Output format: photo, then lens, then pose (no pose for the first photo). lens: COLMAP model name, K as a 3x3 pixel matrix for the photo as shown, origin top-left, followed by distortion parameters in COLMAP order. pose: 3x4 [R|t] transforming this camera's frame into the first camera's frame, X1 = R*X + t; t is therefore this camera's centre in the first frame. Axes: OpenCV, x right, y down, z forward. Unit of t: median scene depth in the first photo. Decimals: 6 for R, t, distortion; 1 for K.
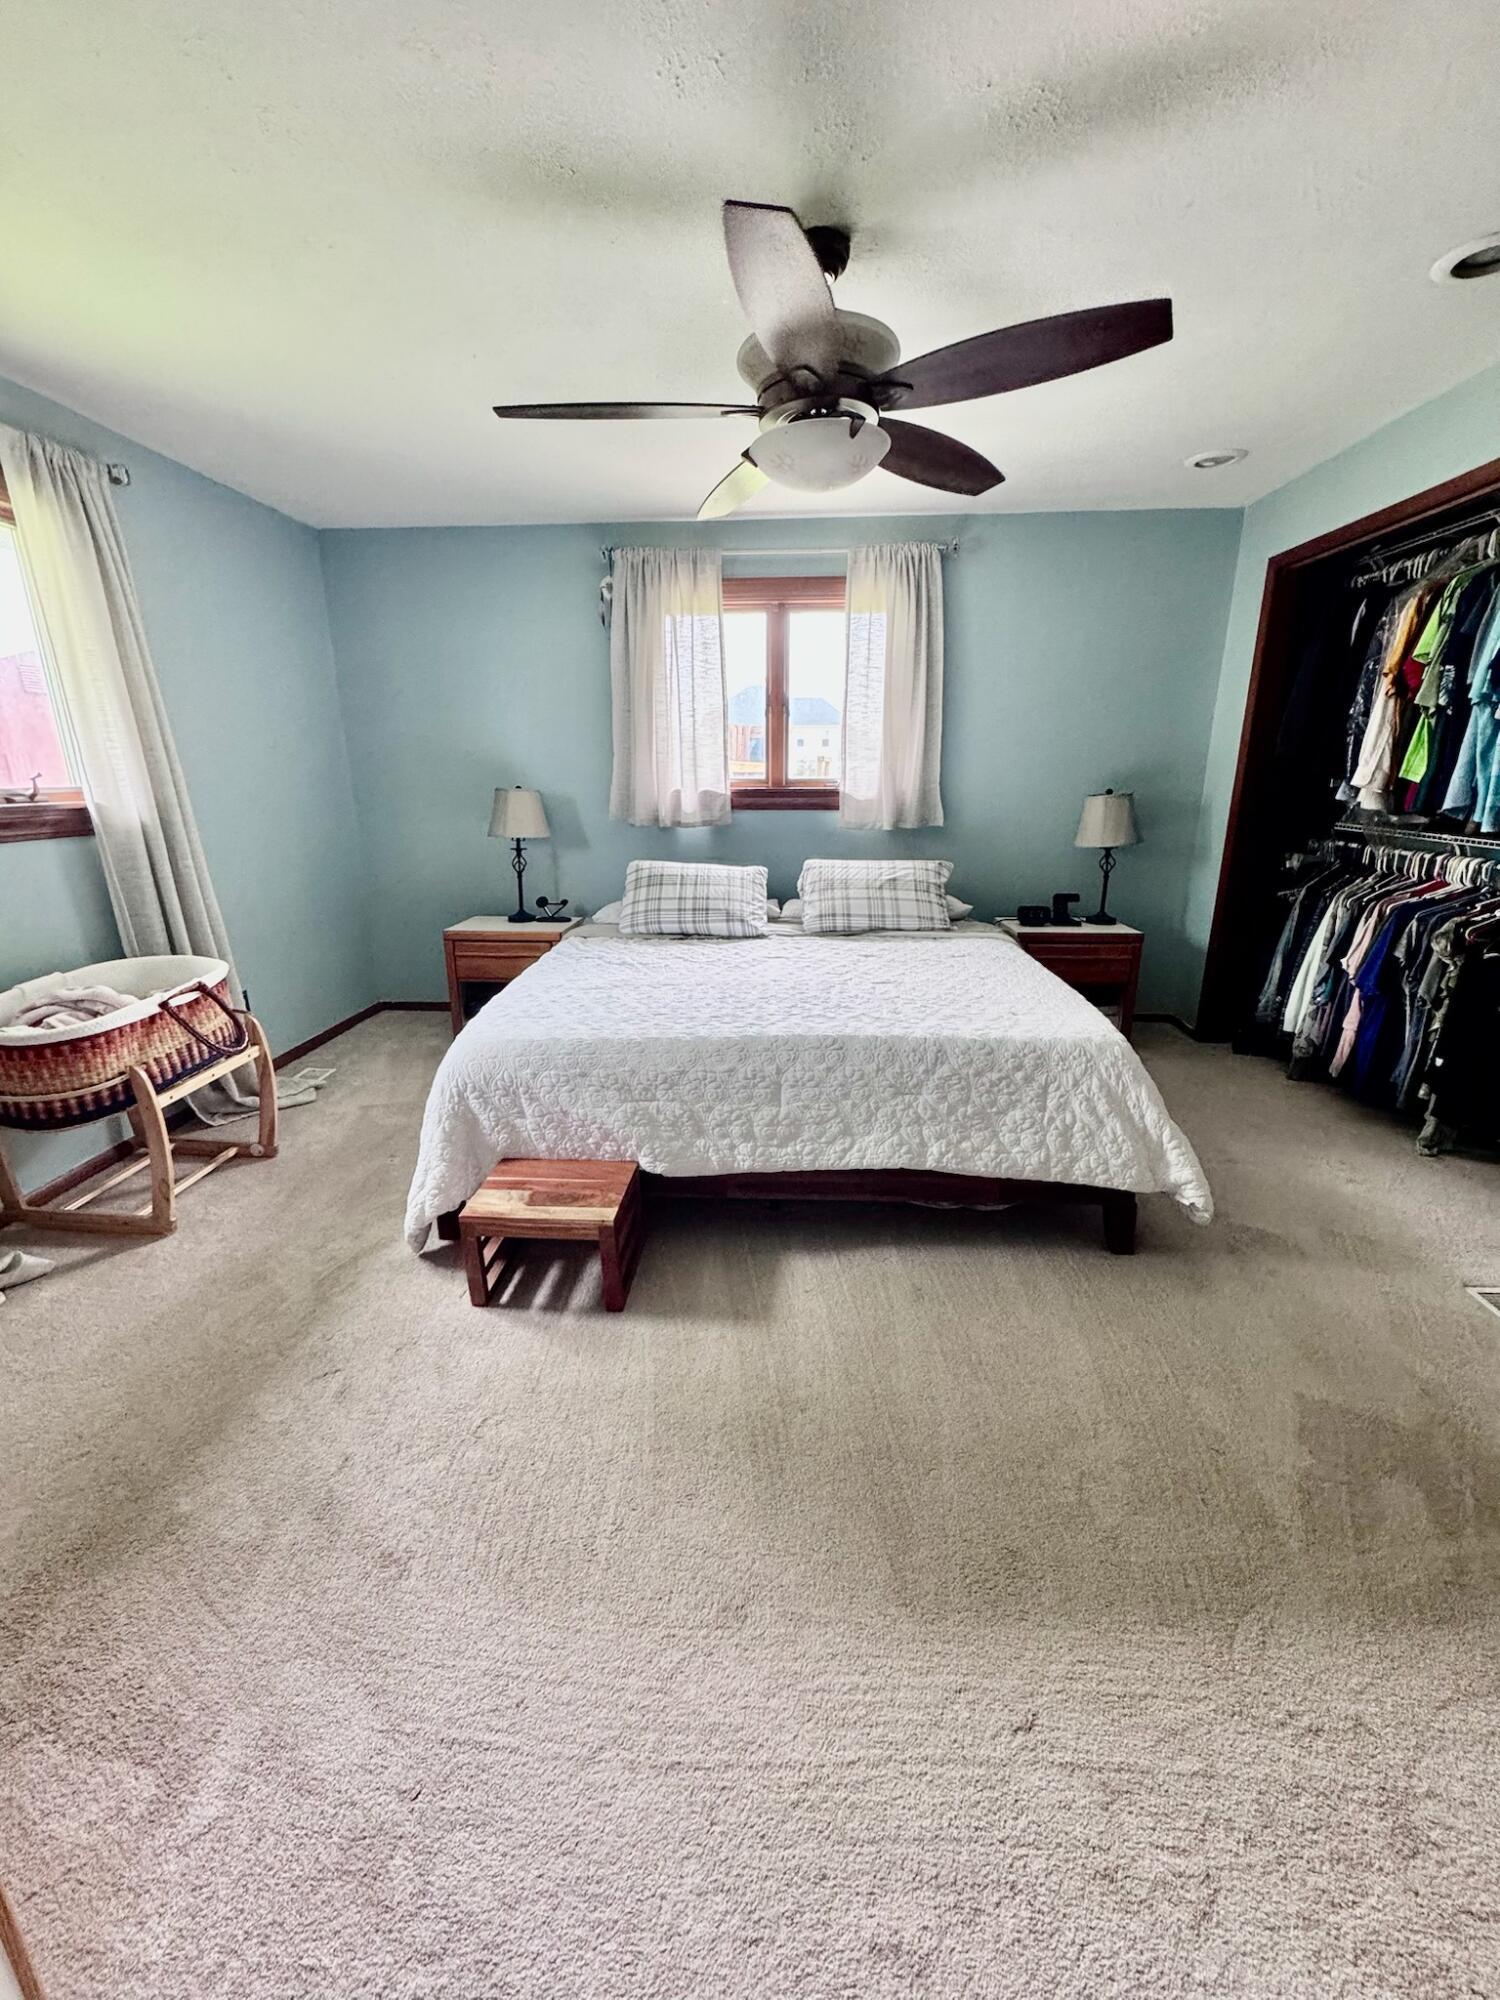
lens RADIAL K [[793.9, 0, 744.8], [0, 793.9, 1000.5], [0, 0, 1]] dist [-0.004669, 0.000661]
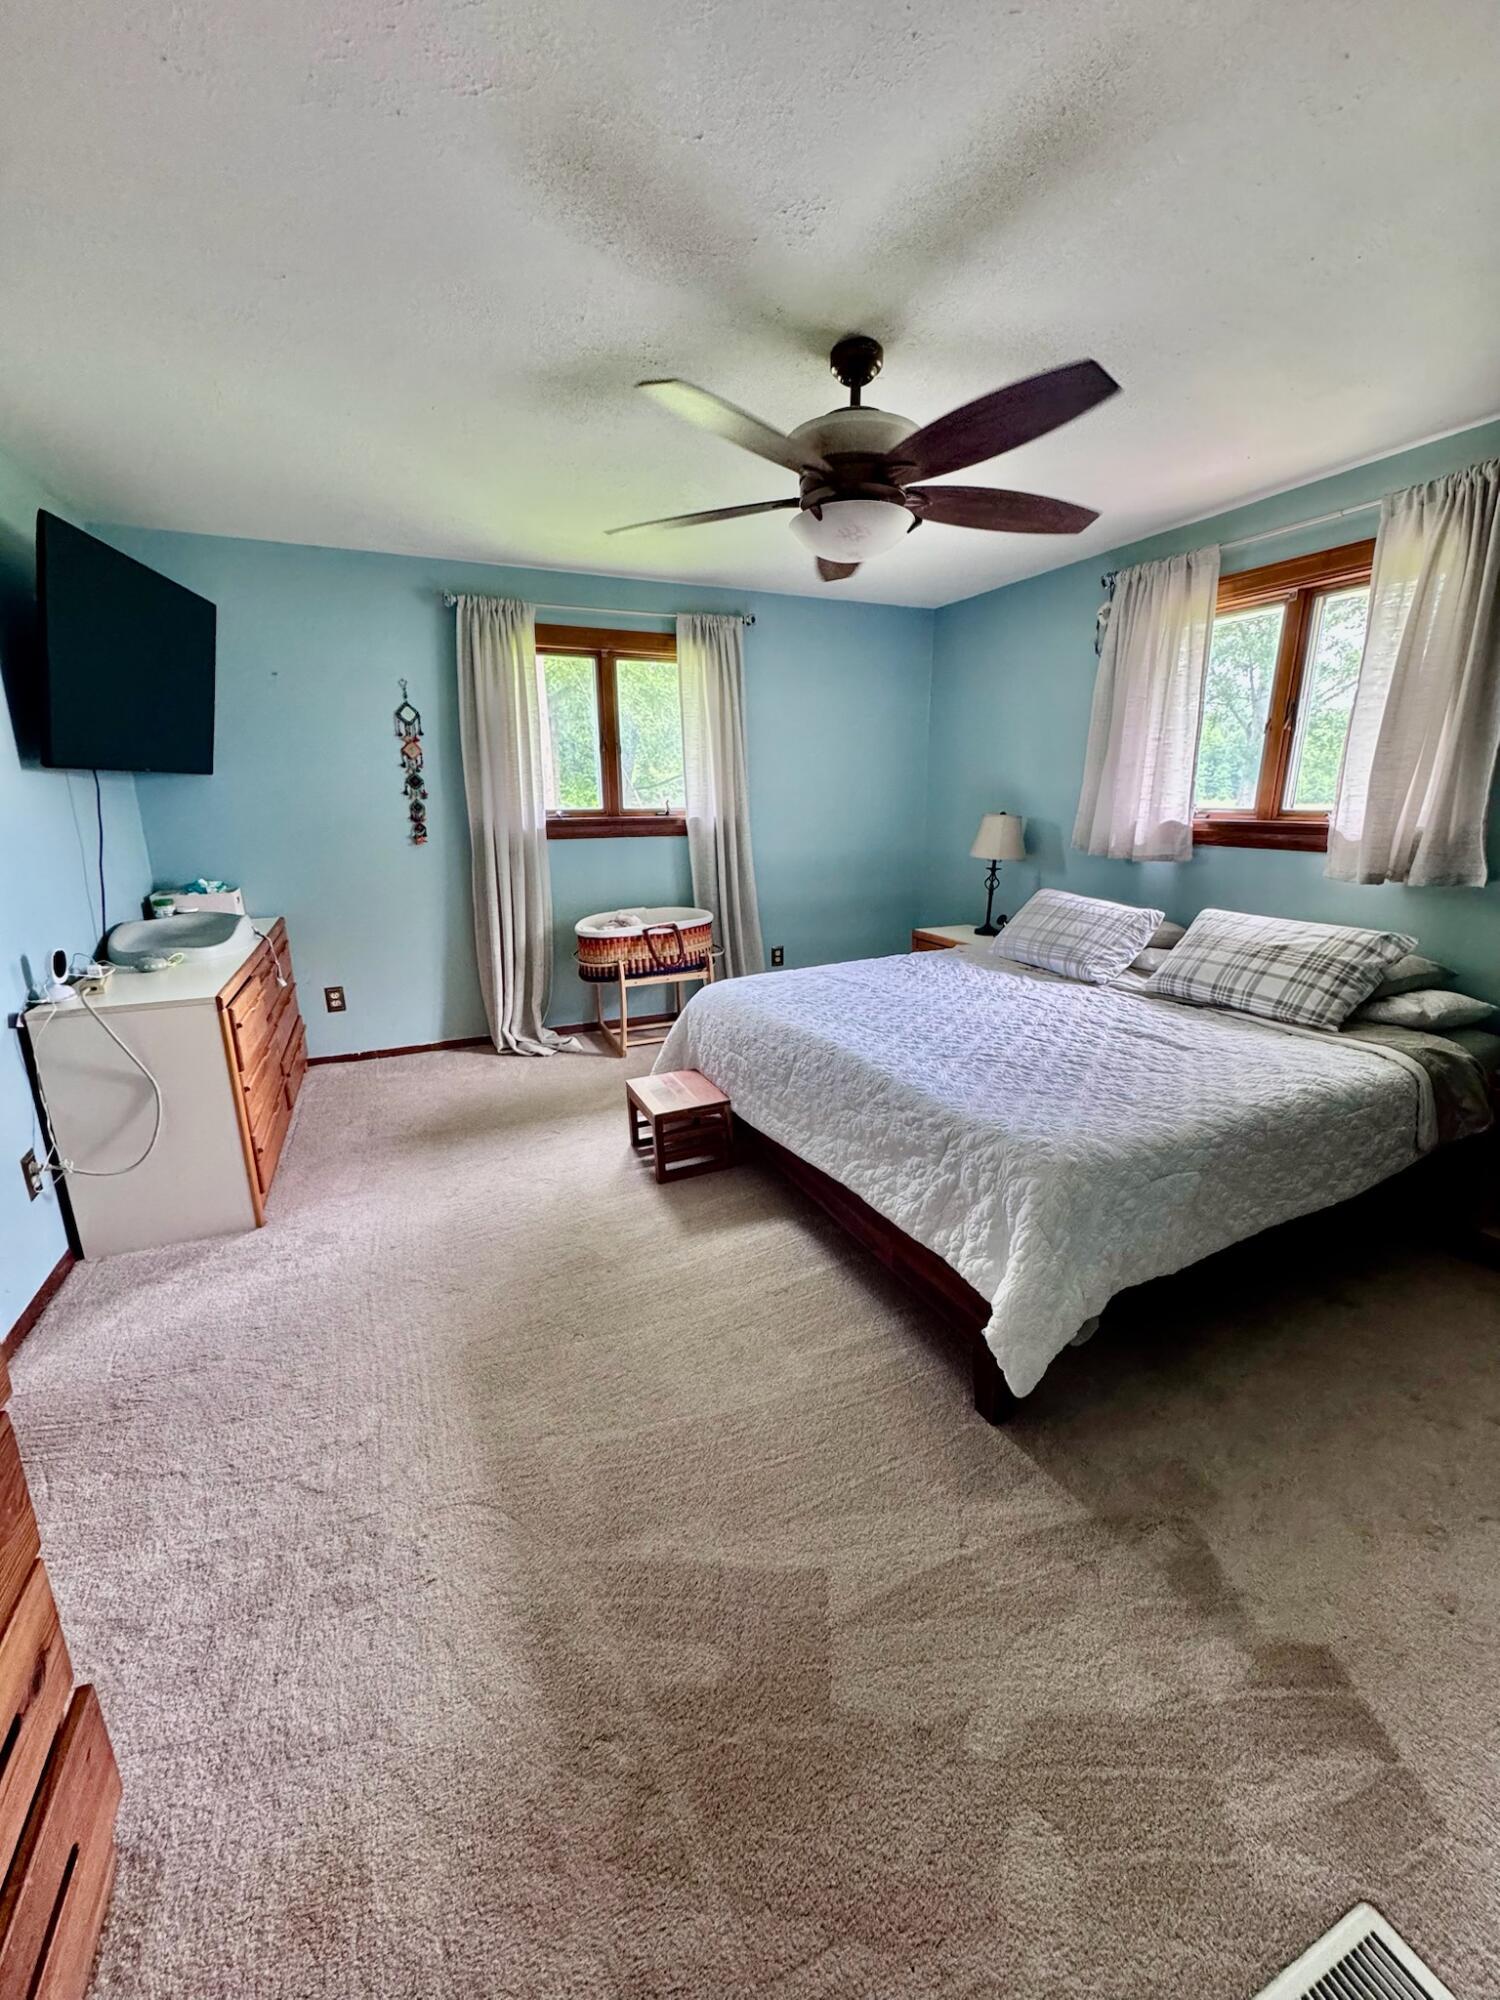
lens RADIAL K [[793.9, 0, 739.0], [0, 793.9, 993.6], [0, 0, 1]] dist [-0.004669, 0.000661]
pose [[0.462527, 0.216970, -0.859647, 0.588552], [-0.242273, 0.963622, 0.112859, -0.071609], [0.852861, 0.156069, 0.498267, 0.206652]]
